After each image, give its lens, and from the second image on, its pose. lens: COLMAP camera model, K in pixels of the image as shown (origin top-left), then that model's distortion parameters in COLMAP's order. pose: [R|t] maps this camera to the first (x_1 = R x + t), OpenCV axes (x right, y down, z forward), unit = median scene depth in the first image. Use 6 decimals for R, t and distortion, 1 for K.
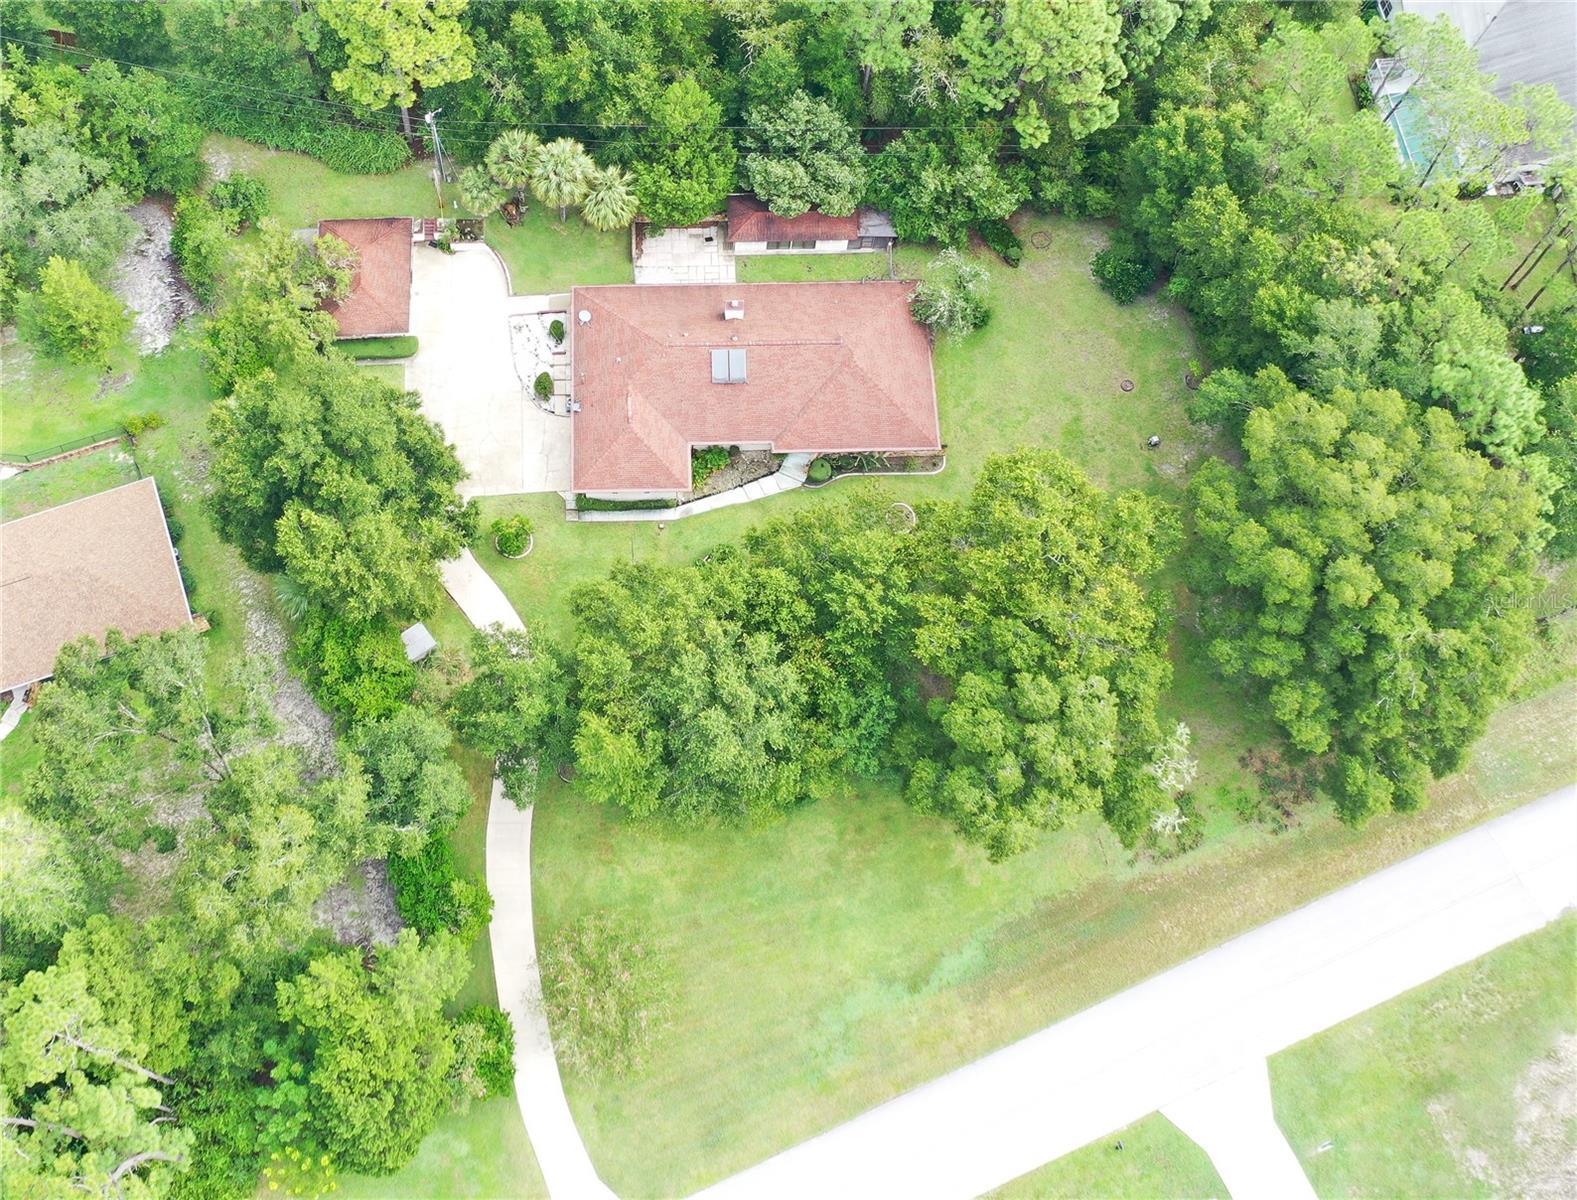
lens RADIAL K [[1747.9, 0, 581.5], [0, 1747.9, 445.6], [0, 0, 1]] dist [-0.006327, 0.007916]
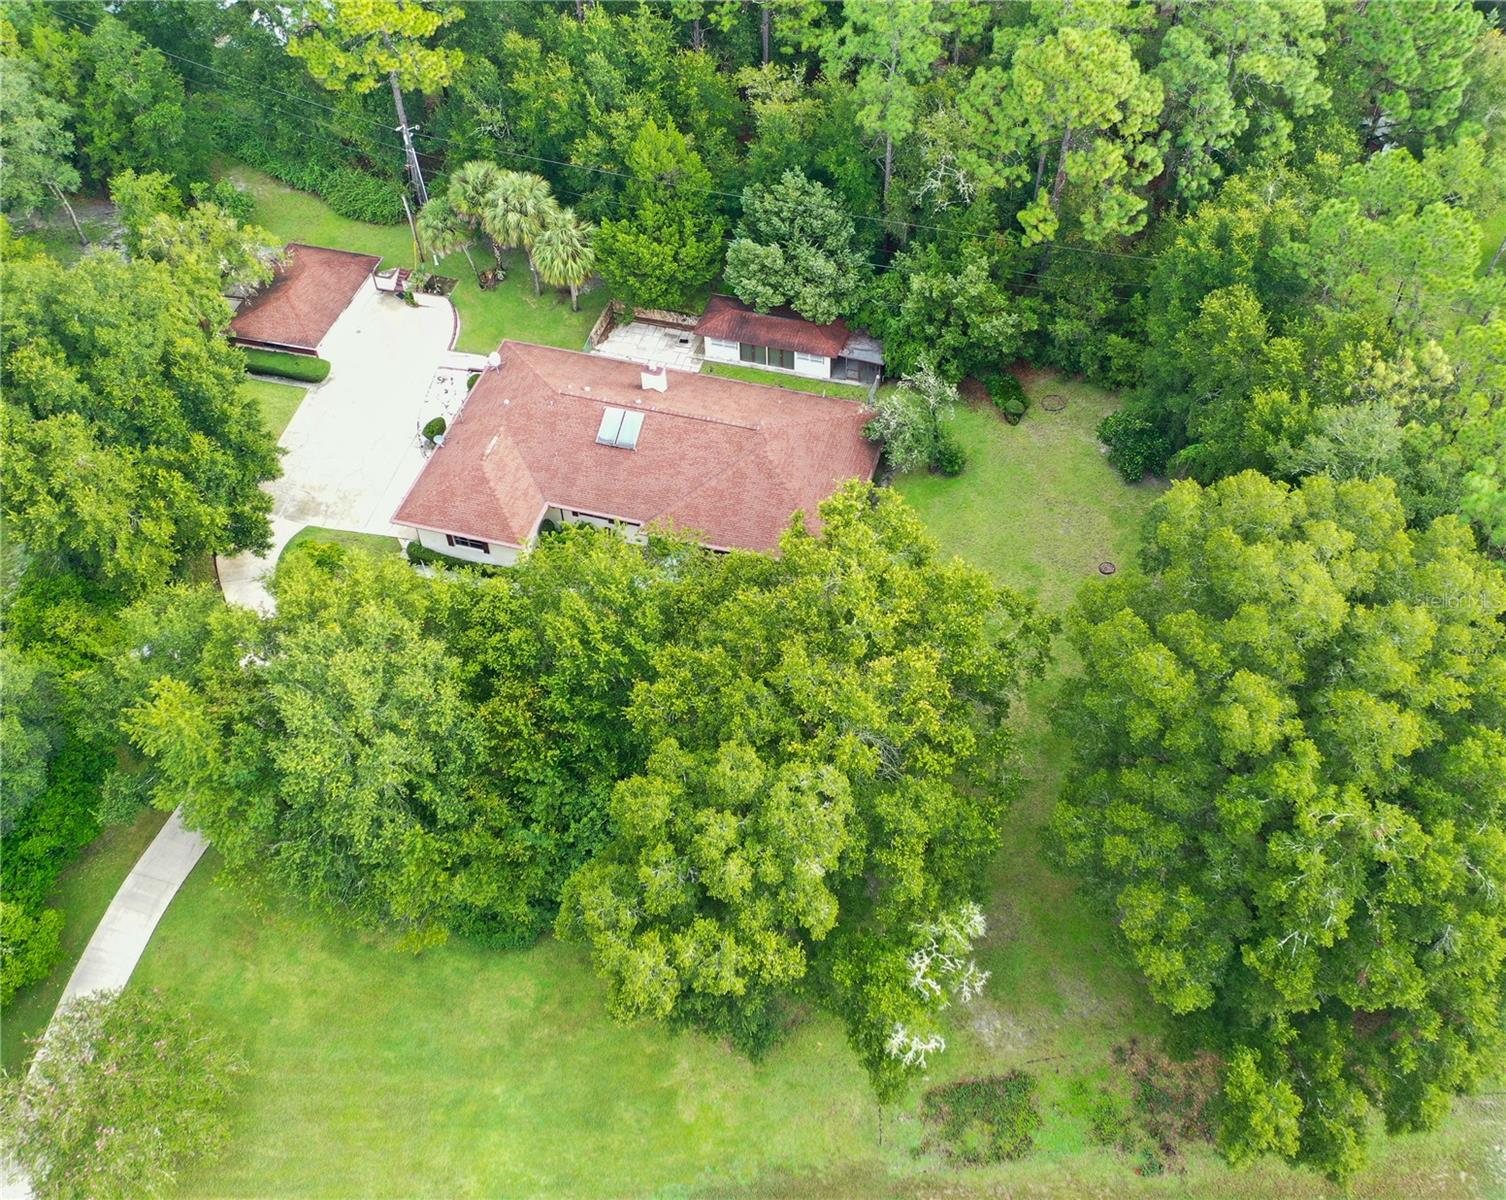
lens RADIAL K [[1403.1, 0, 753.0], [0, 1403.1, 600.0], [0, 0, 1]] dist [0.005755, 0.002966]
pose [[0.959005, 0.220595, -0.177897, 0.316203], [-0.255676, 0.944252, -0.207409, 0.172556], [0.122226, 0.244391, 0.961943, 0.435357]]
